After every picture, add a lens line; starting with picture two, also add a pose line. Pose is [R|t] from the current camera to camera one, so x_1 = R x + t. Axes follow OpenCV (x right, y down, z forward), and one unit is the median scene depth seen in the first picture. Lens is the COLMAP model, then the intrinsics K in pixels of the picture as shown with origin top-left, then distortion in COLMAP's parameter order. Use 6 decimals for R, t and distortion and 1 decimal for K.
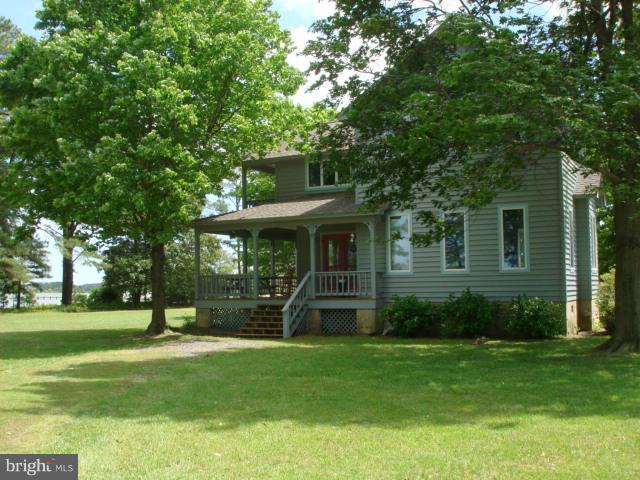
lens RADIAL K [[704.6, 0, 320.0], [0, 704.6, 240.0], [0, 0, 1]] dist [0.008158, -0.000250]
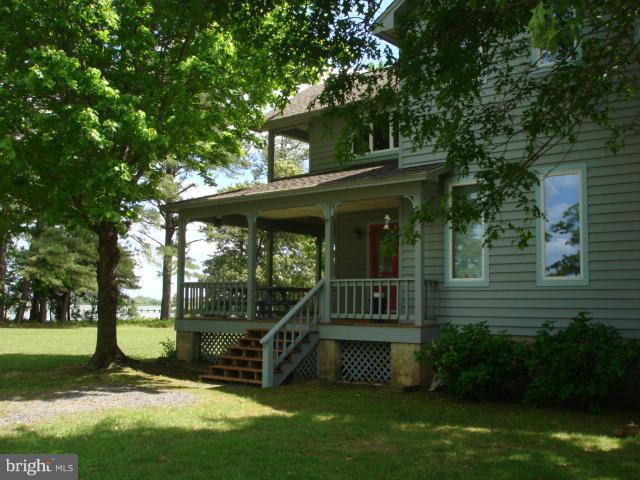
lens RADIAL K [[718.6, 0, 320.0], [0, 718.6, 240.0], [0, 0, 1]] dist [-0.076667, -0.022661]
pose [[0.973391, 0.006579, -0.229057, 0.128248], [-0.012614, 0.999611, -0.024893, 0.027422], [0.228804, 0.027120, 0.973095, 0.395092]]
